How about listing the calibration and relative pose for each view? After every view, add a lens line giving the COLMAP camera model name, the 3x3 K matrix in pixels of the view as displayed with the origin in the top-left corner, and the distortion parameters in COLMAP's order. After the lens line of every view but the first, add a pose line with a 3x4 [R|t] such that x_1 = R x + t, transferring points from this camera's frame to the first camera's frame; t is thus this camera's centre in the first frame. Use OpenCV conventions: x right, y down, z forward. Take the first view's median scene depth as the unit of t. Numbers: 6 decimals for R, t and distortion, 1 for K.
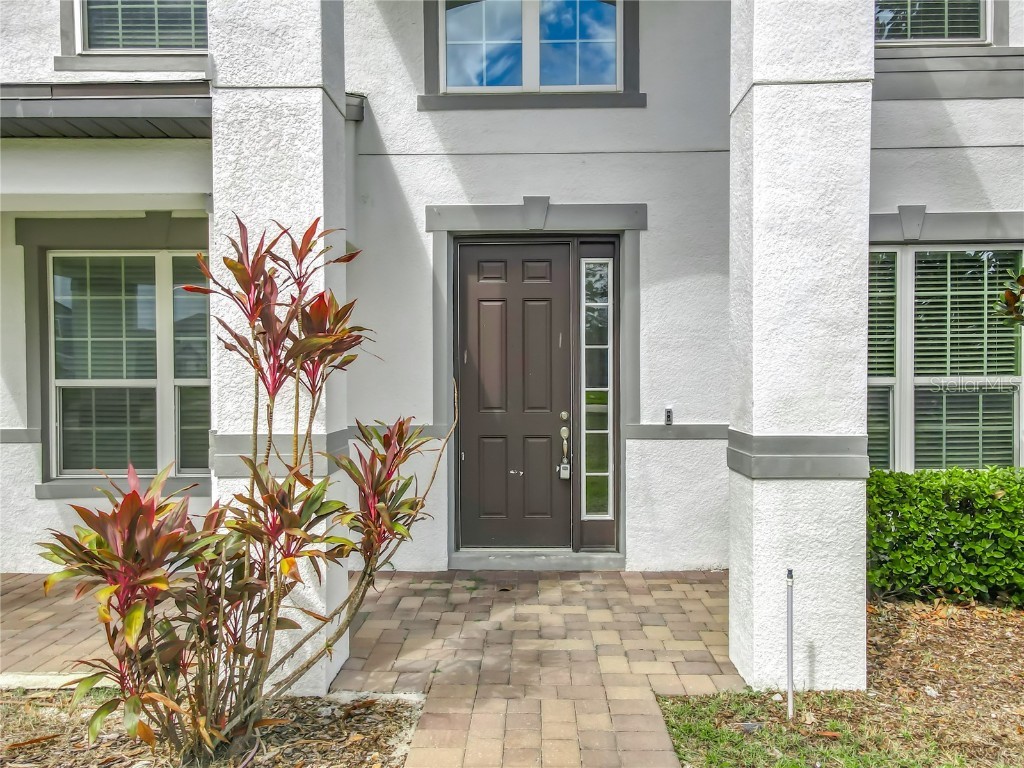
lens RADIAL K [[733.9, 0, 512.0], [0, 733.9, 384.0], [0, 0, 1]] dist [0.030034, -0.000014]
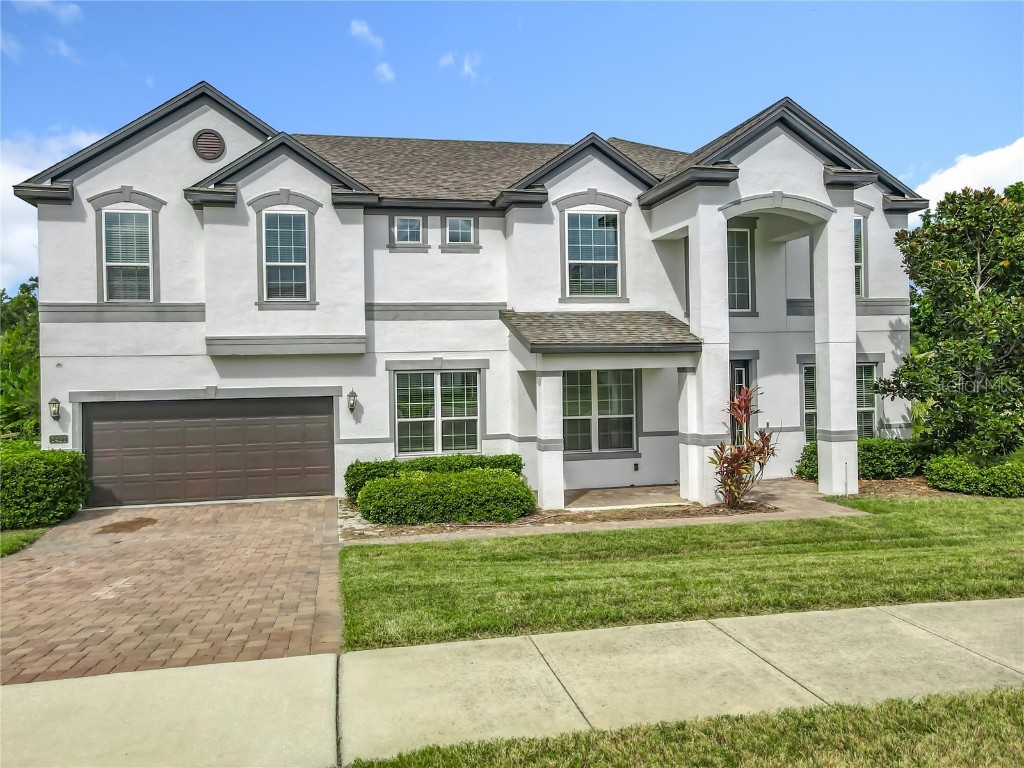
lens RADIAL K [[732.8, 0, 461.3], [0, 732.8, 361.9], [0, 0, 1]] dist [0.005134, 0.000105]
pose [[0.982627, -0.012497, 0.185171, -2.197810], [0.016643, 0.999644, -0.020853, -0.236097], [-0.184845, 0.023573, 0.982485, -2.343420]]
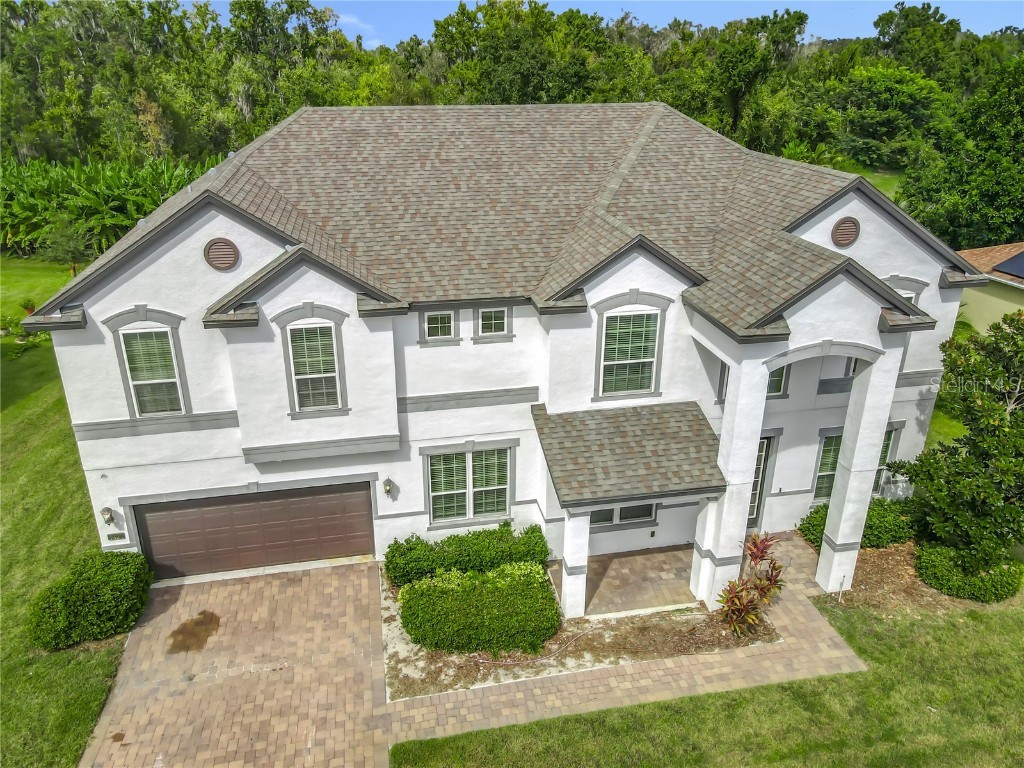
lens RADIAL K [[720.6, 0, 486.9], [0, 720.6, 344.6], [0, 0, 1]] dist [0.003229, 0.004658]
pose [[0.982210, -0.070795, 0.173931, -2.150419], [0.005947, 0.937478, 0.347993, -2.310649], [-0.187693, -0.340768, 0.921221, -1.927734]]
